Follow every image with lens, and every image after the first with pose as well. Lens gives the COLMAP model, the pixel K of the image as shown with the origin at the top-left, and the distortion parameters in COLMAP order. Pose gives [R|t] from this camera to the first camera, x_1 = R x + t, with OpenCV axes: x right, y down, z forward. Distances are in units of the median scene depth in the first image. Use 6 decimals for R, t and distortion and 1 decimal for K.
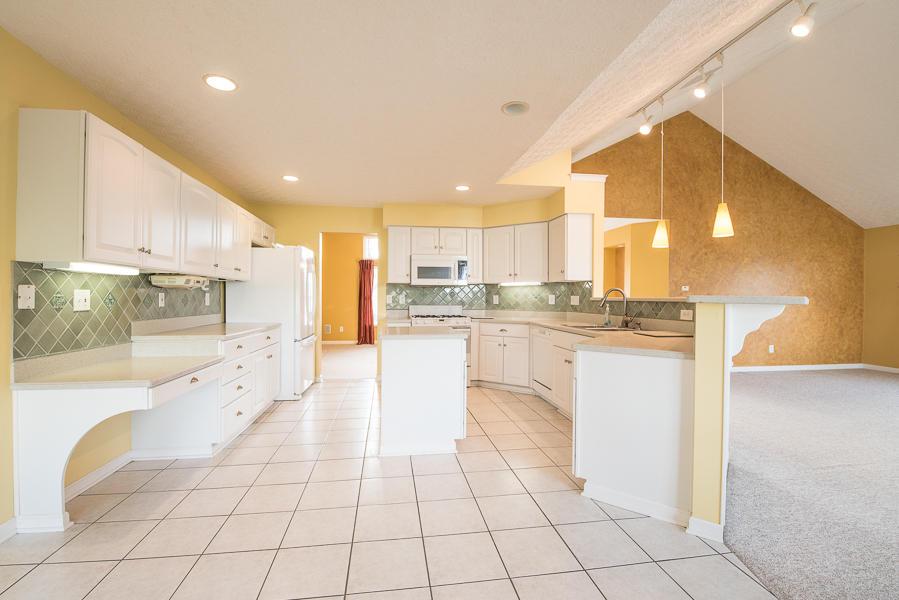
lens RADIAL K [[405.5, 0, 449.5], [0, 405.5, 300.0], [0, 0, 1]] dist [-0.022779, -0.000172]
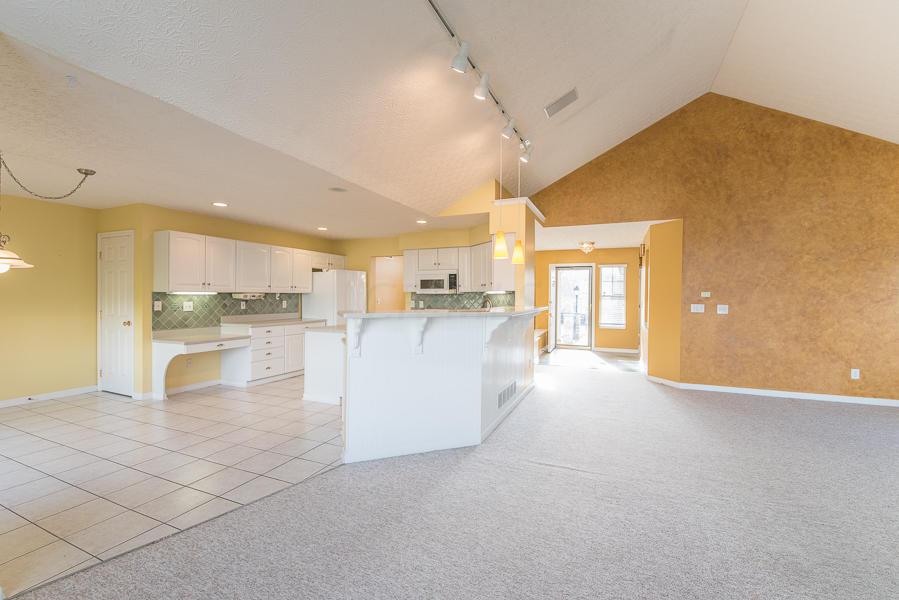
lens RADIAL K [[405.5, 0, 449.5], [0, 405.5, 300.0], [0, 0, 1]] dist [-0.022779, -0.000172]
pose [[0.839805, 0.005497, -0.542861, 0.717867], [-0.002705, 0.999979, 0.005940, -0.024843], [0.542882, -0.003520, 0.839802, -0.054038]]
